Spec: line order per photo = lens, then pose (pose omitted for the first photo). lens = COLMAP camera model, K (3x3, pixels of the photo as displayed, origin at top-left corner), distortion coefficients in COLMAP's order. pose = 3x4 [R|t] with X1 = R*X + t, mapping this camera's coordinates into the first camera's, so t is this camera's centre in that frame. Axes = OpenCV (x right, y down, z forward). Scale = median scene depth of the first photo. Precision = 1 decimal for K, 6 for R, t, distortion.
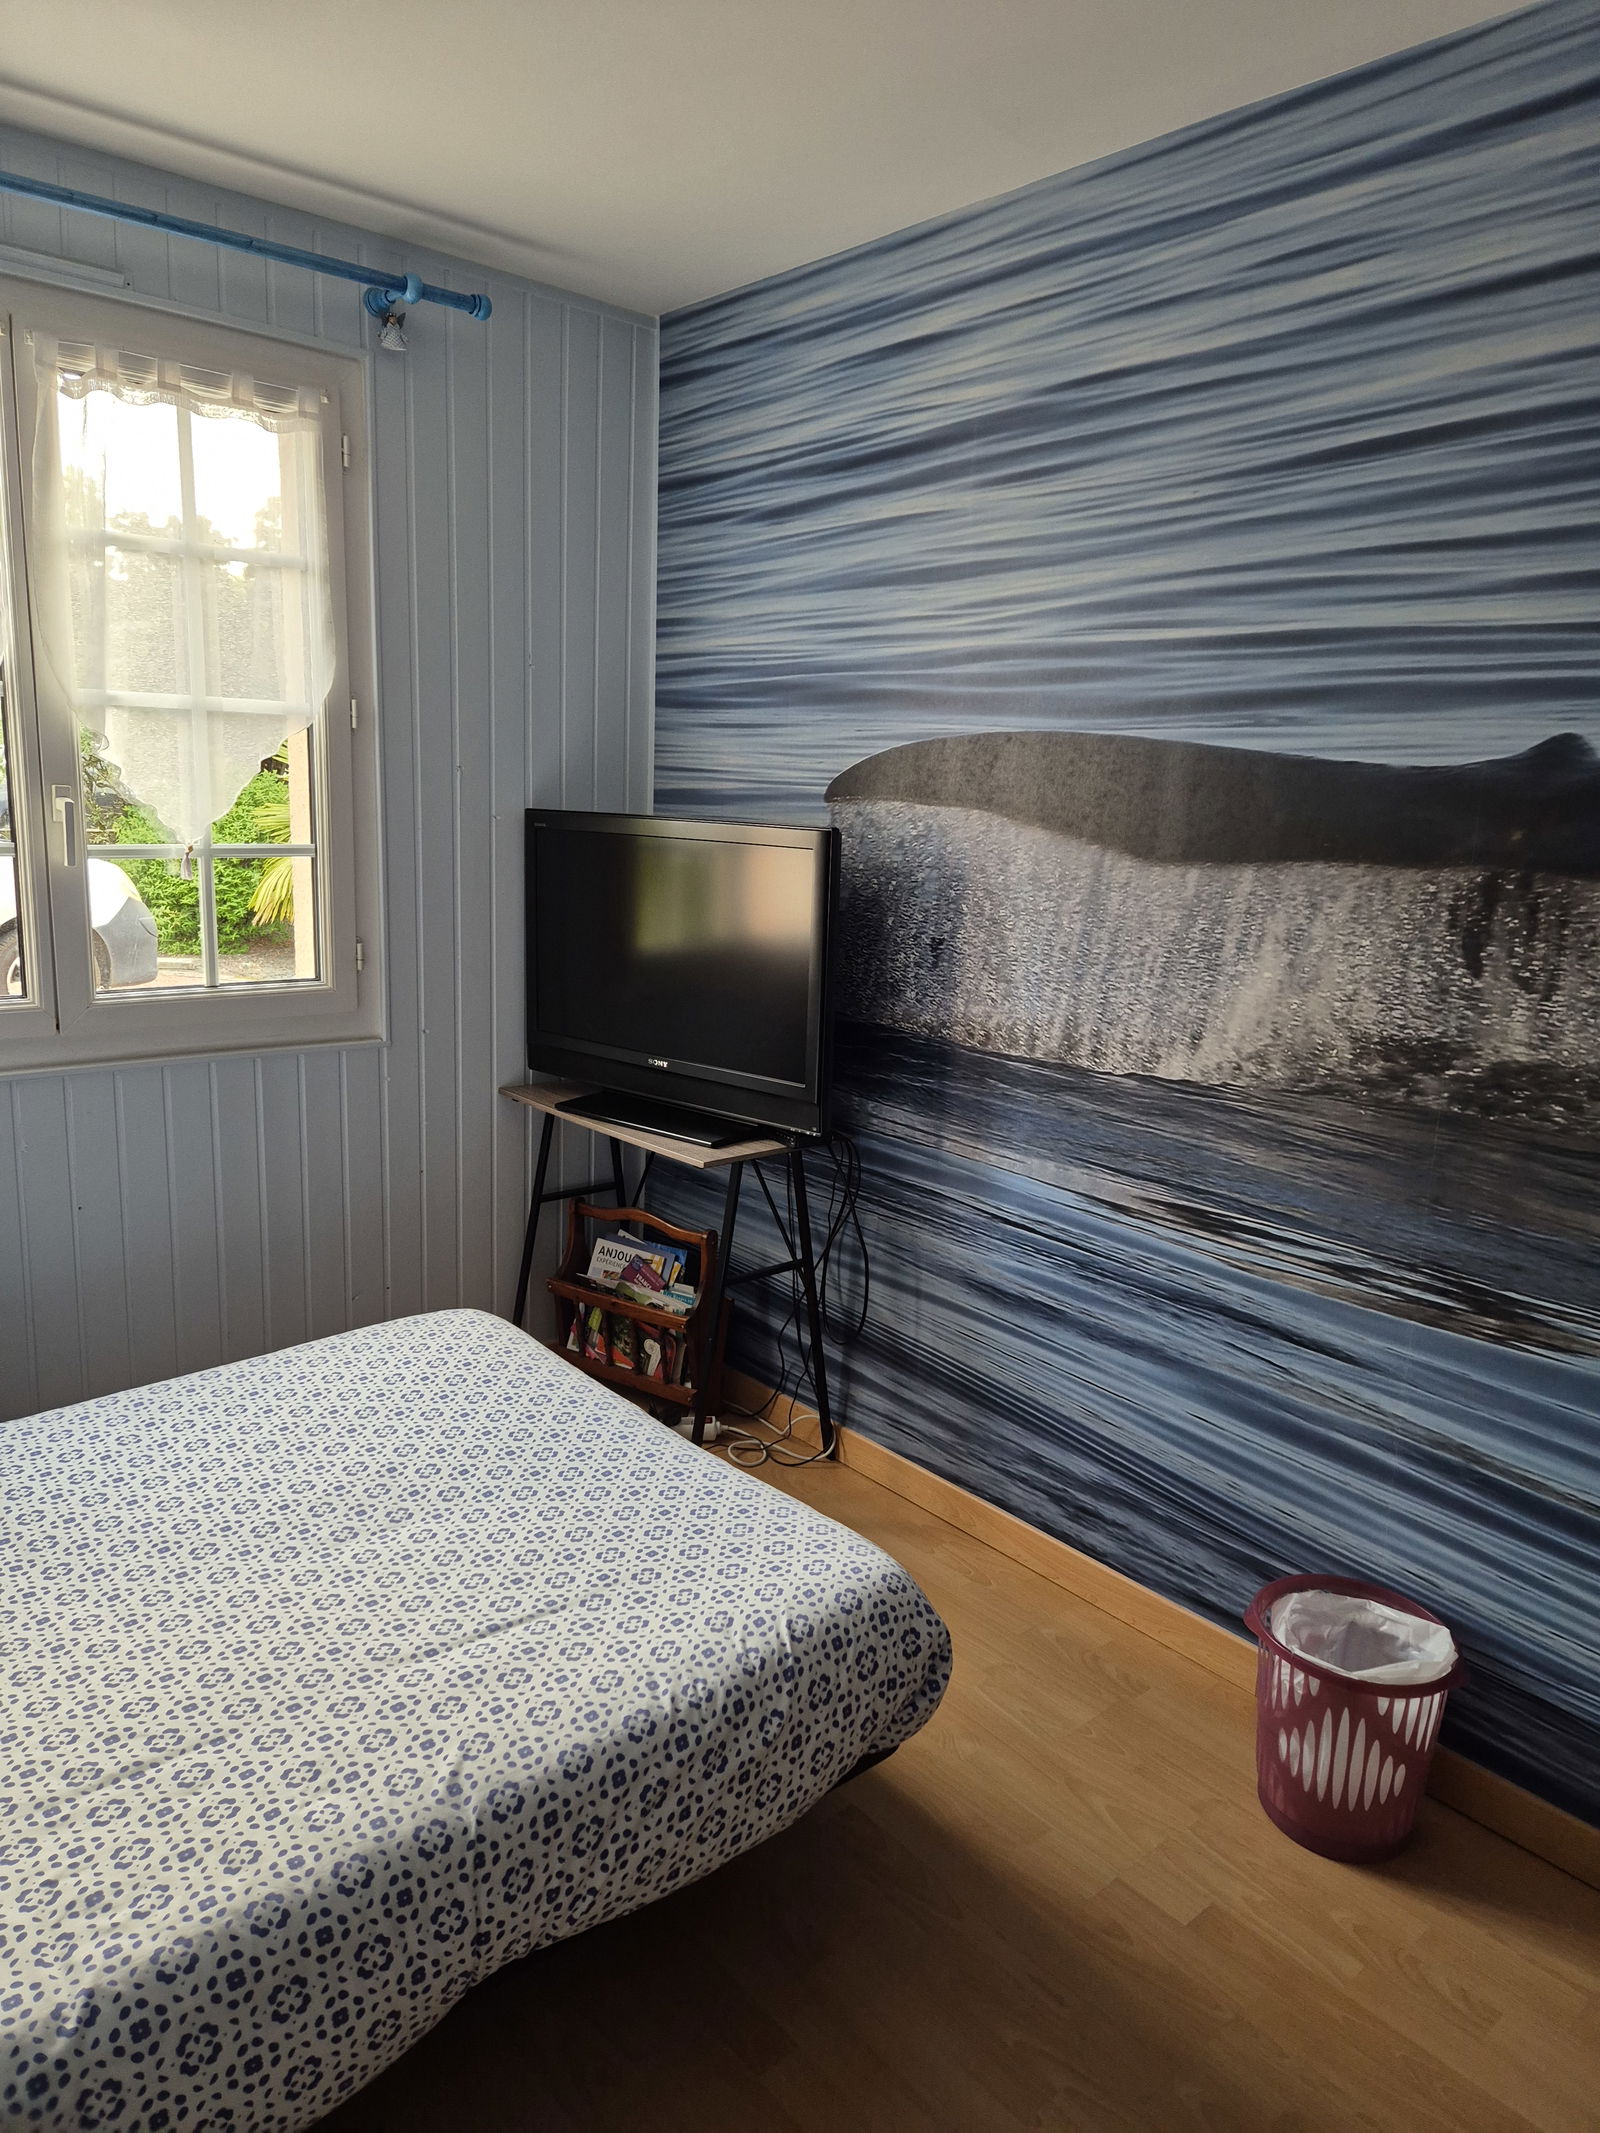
lens RADIAL K [[1421.6, 0, 810.5], [0, 1421.6, 1060.7], [0, 0, 1]] dist [0.064804, -0.054456]
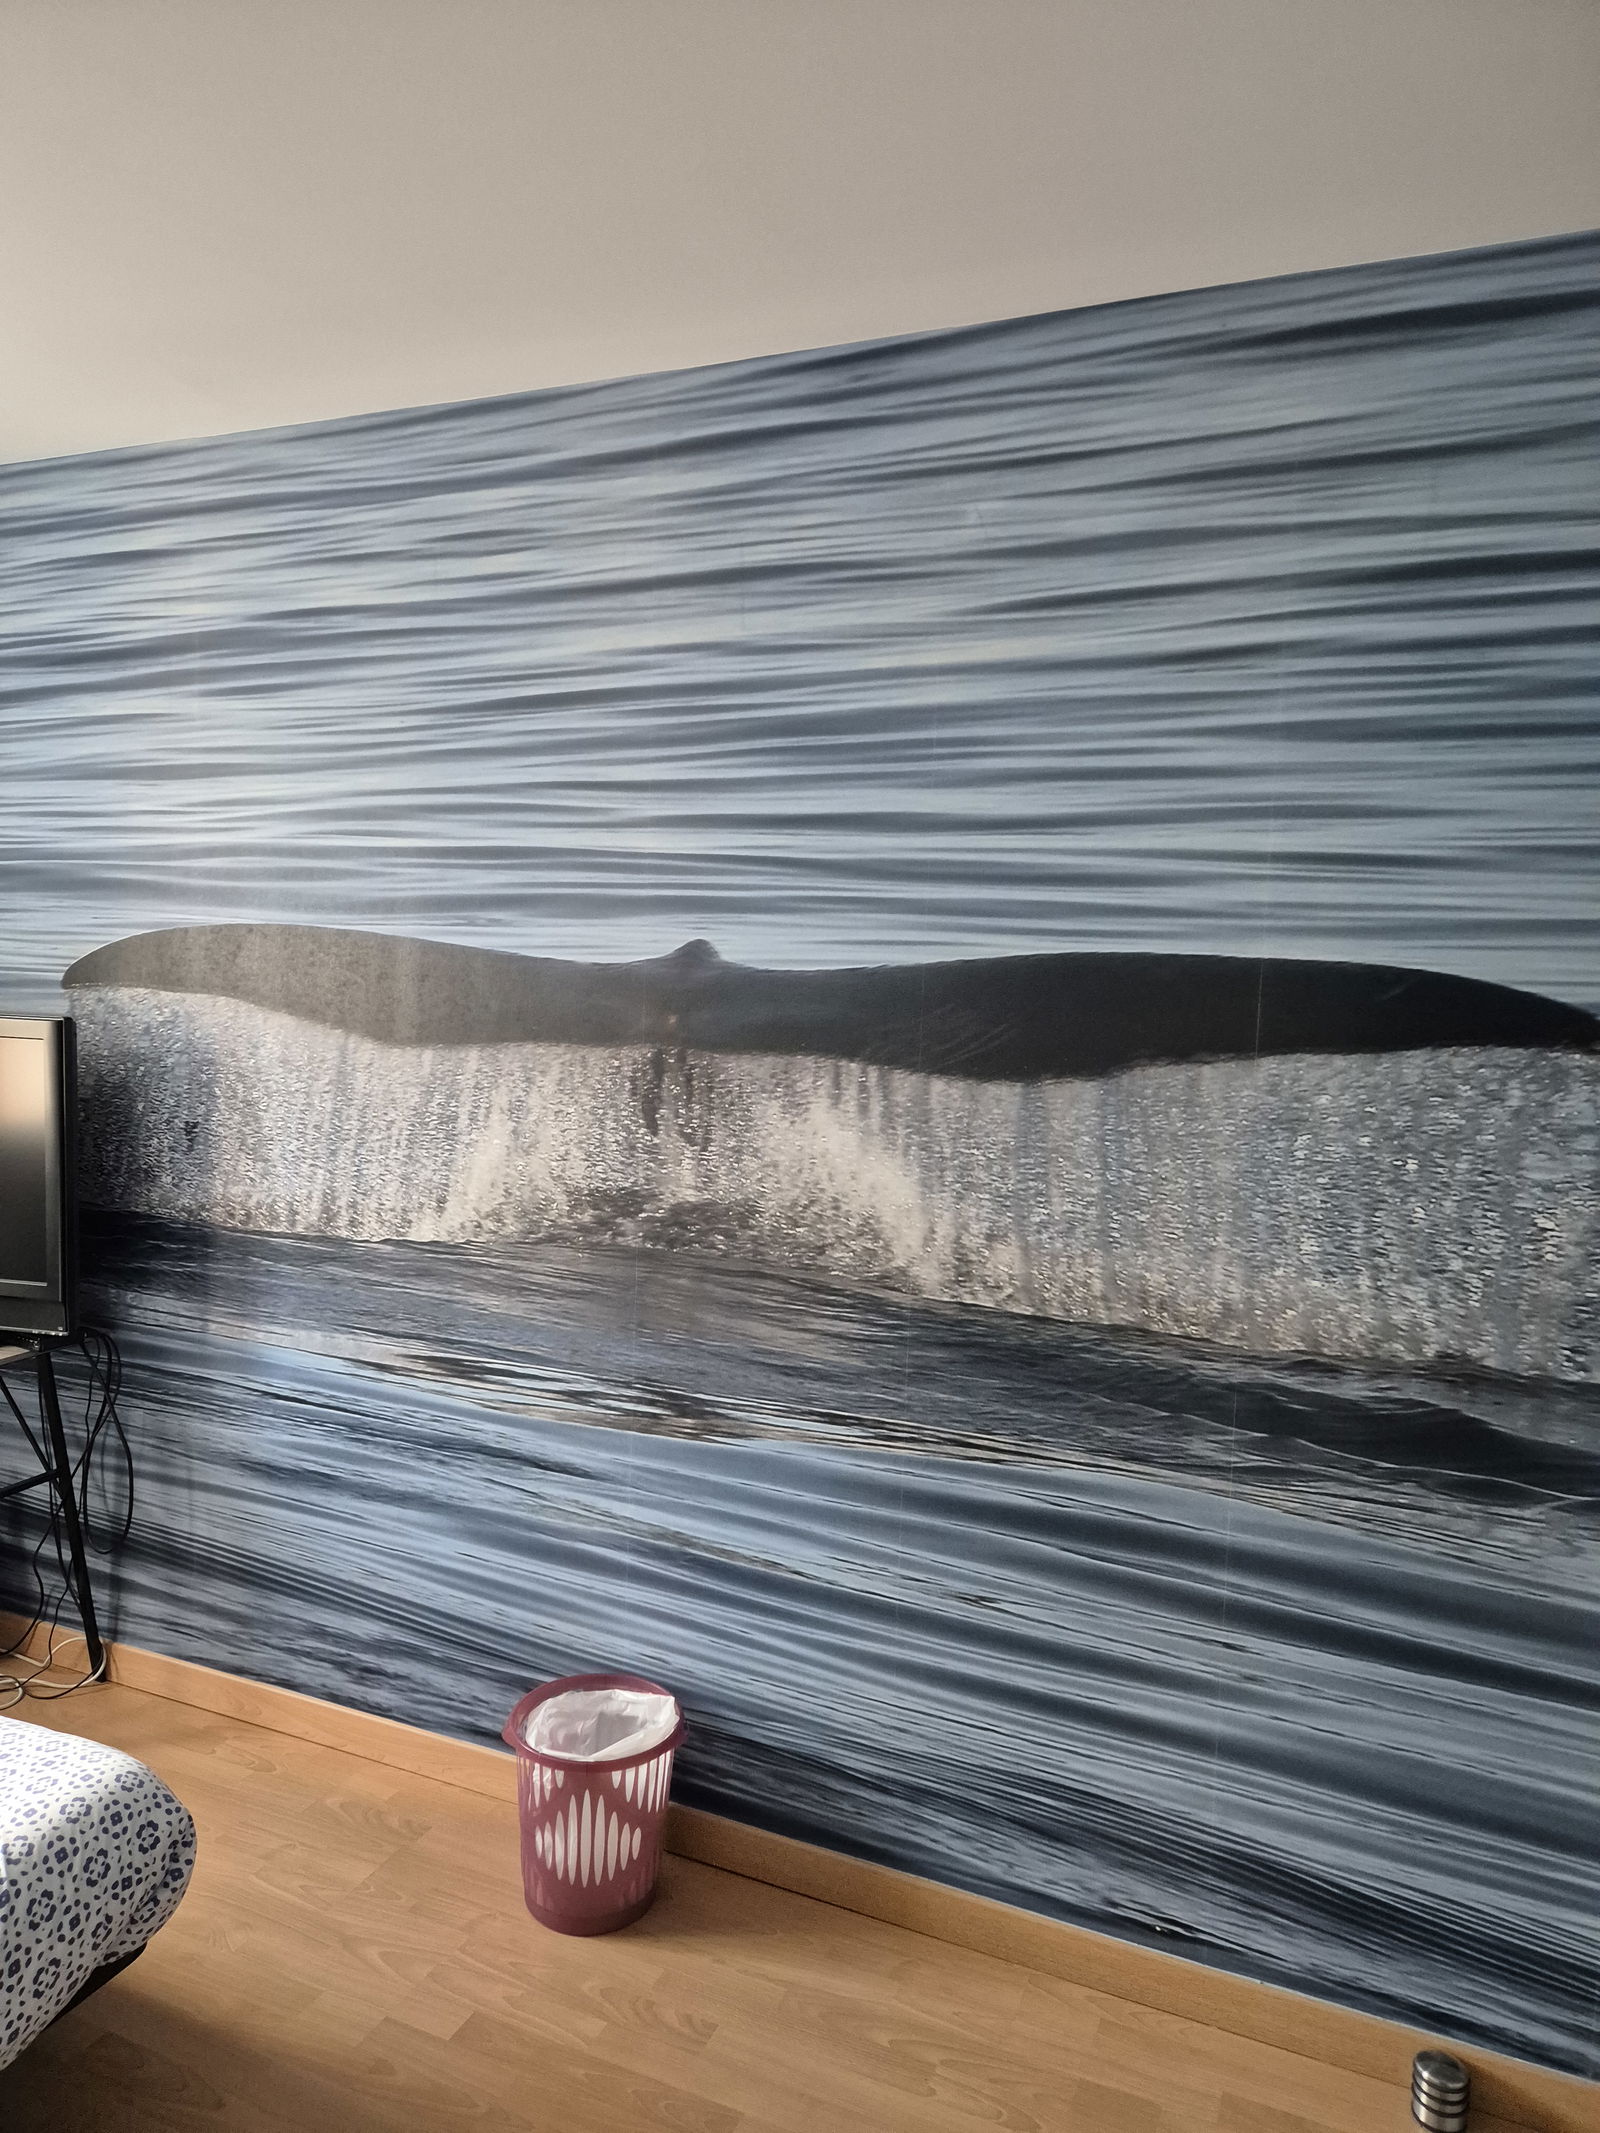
lens RADIAL K [[1421.6, 0, 796.1], [0, 1421.6, 1077.1], [0, 0, 1]] dist [0.064804, -0.054456]
pose [[0.904690, -0.044405, 0.423751, 0.057243], [0.085156, 0.993332, -0.077714, -0.002617], [-0.417475, 0.106392, 0.902439, -0.120491]]
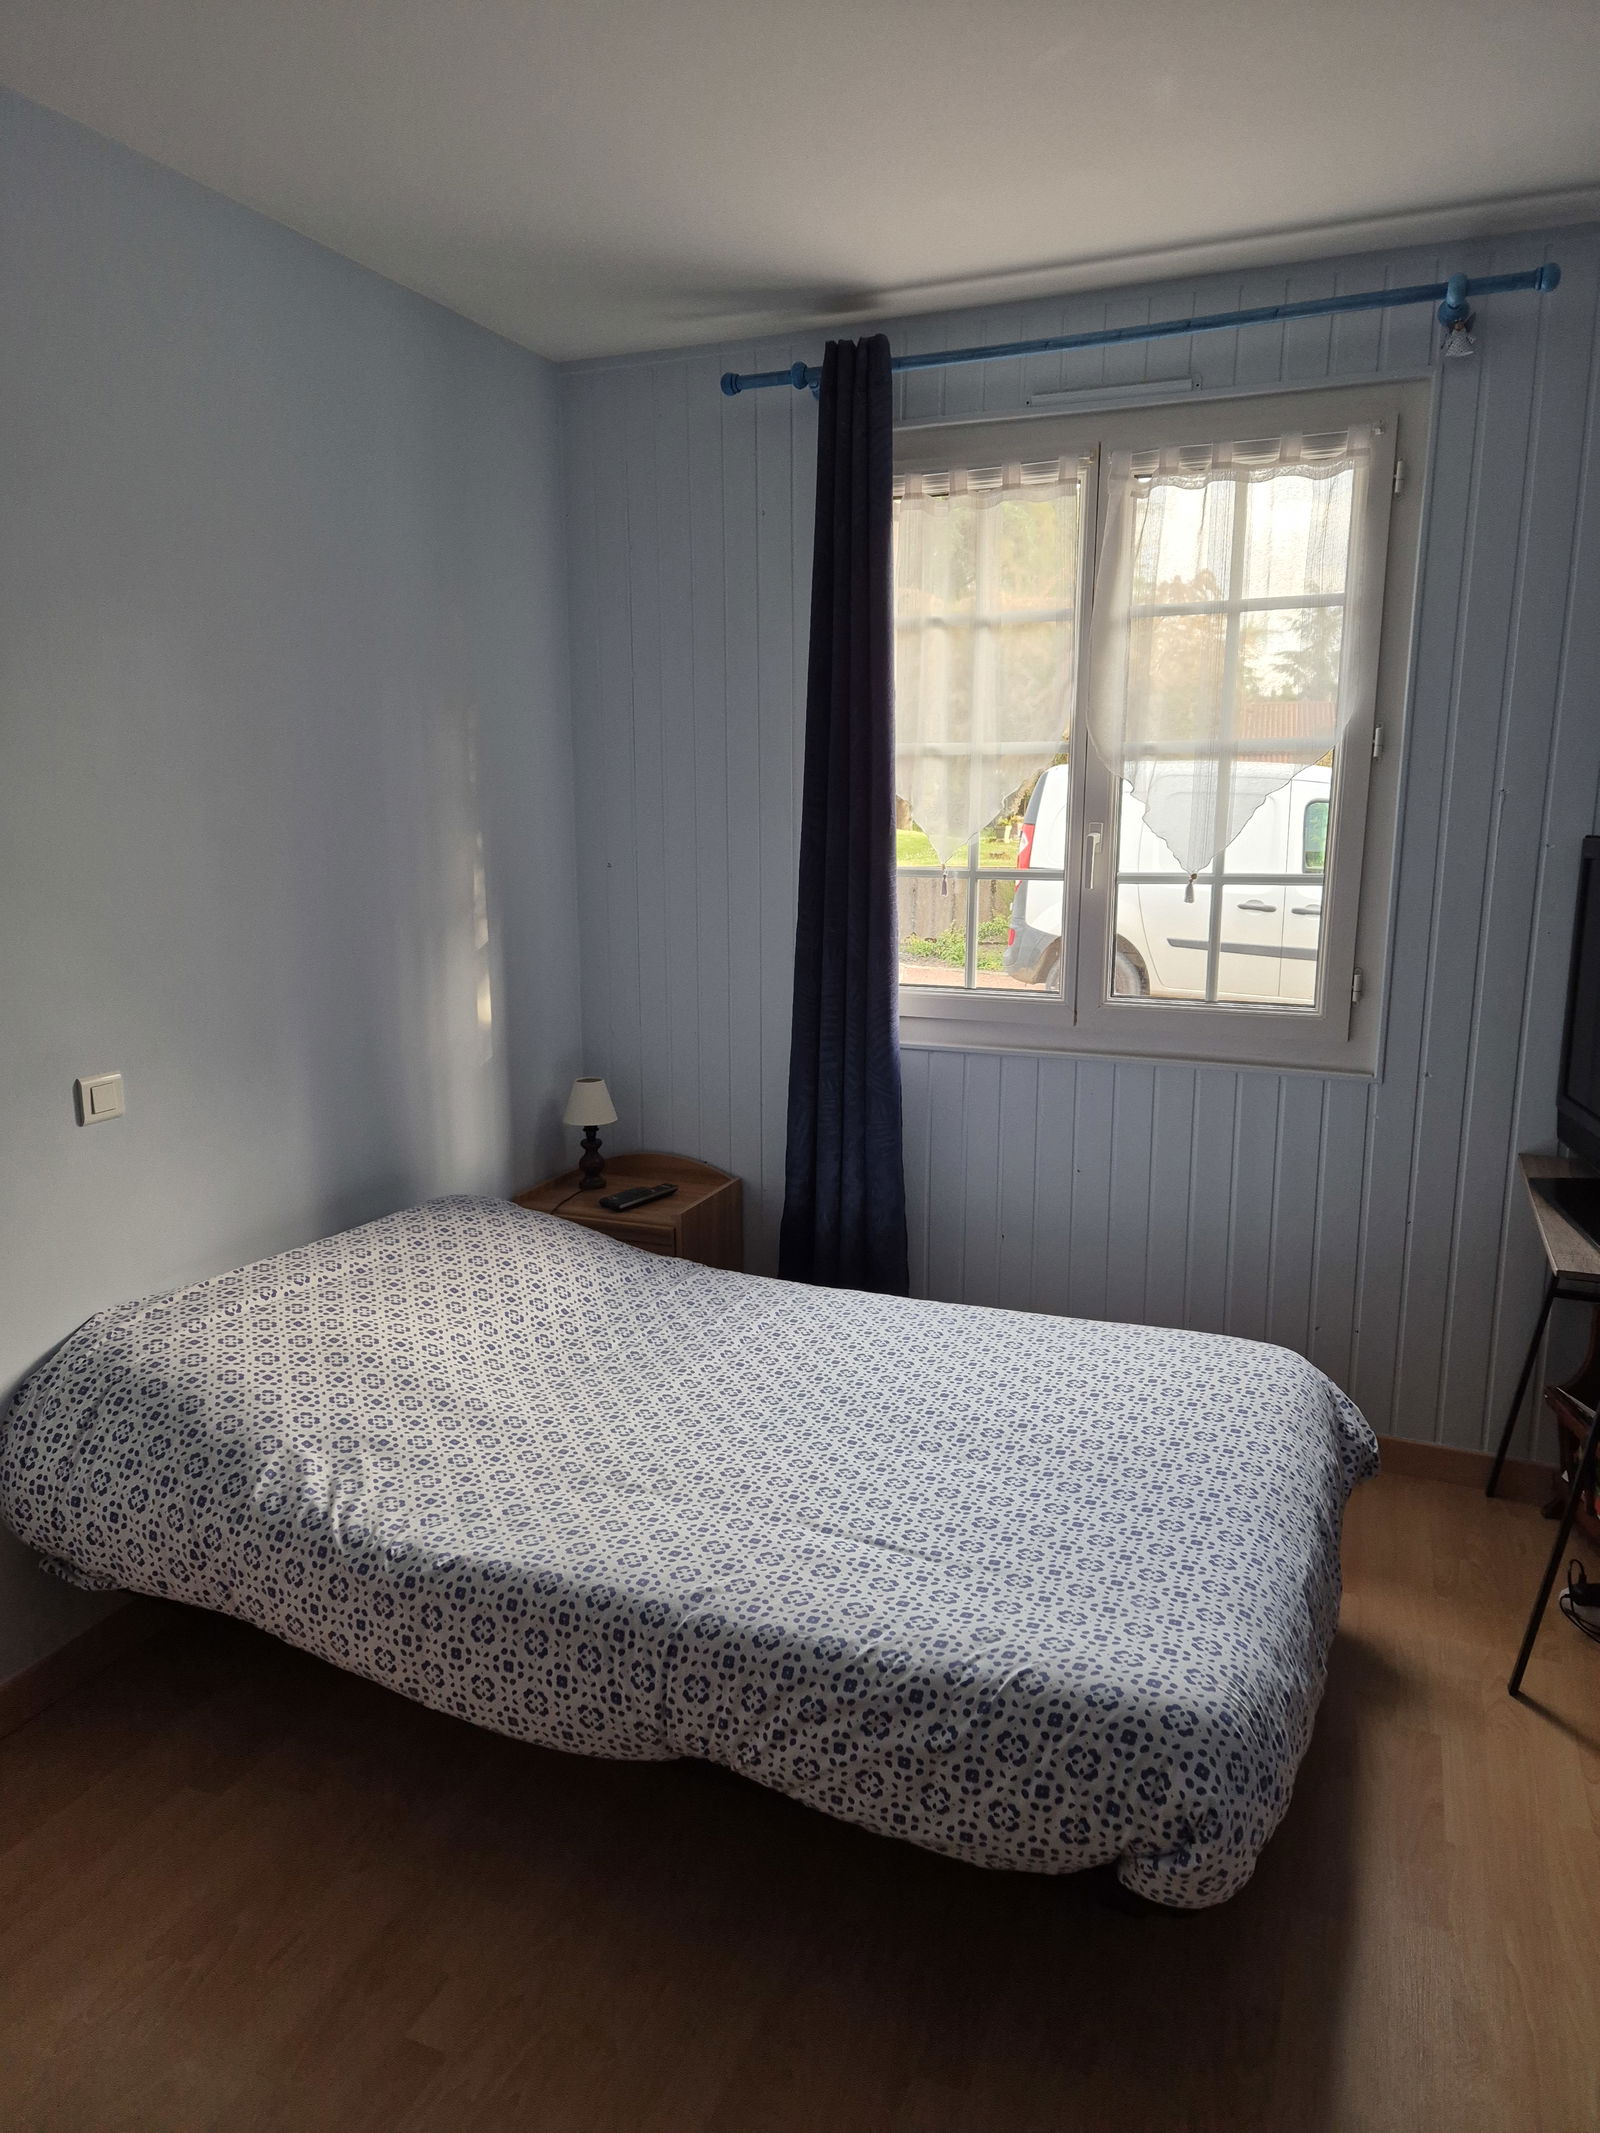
lens RADIAL K [[1421.6, 0, 794.8], [0, 1421.6, 1072.3], [0, 0, 1]] dist [0.064804, -0.054456]
pose [[0.431884, 0.135171, -0.891743, 0.532485], [-0.157135, 0.984862, 0.073183, -0.035268], [0.888136, 0.108517, 0.446586, 0.288859]]
